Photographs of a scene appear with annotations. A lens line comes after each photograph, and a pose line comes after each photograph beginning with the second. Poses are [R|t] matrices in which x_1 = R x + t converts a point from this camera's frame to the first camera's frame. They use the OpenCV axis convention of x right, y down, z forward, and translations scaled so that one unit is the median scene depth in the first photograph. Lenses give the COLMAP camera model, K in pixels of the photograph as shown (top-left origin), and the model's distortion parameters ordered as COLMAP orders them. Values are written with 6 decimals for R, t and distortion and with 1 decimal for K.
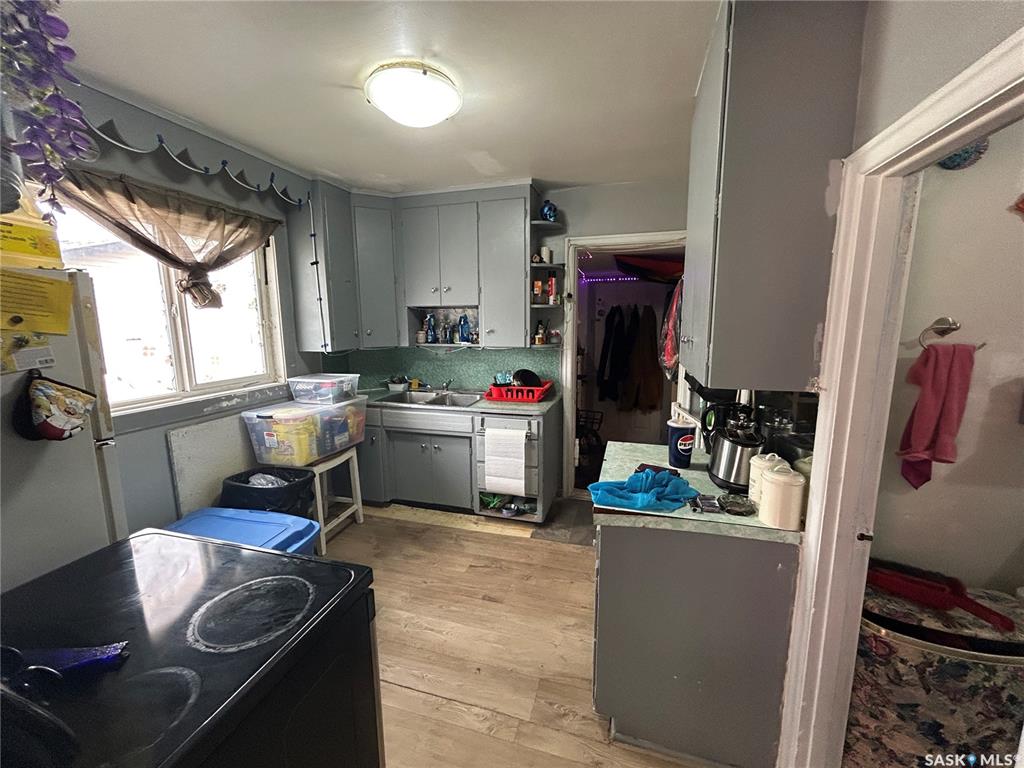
lens RADIAL K [[416.4, 0, 512.0], [0, 416.4, 384.0], [0, 0, 1]] dist [0.000921, 0.000306]
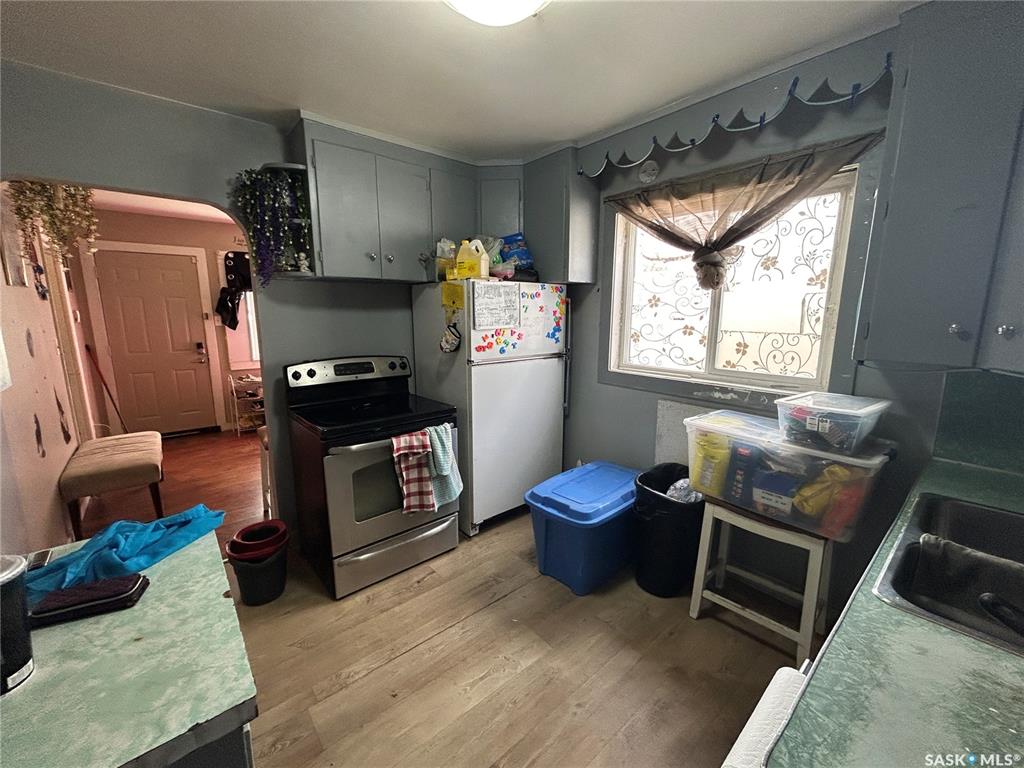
lens RADIAL K [[416.4, 0, 512.0], [0, 416.4, 384.0], [0, 0, 1]] dist [0.000921, 0.000306]
pose [[-0.551776, 0.150900, -0.820227, 0.323873], [-0.127266, 0.956741, 0.261629, -0.169051], [0.824225, 0.248747, -0.508702, 1.182443]]
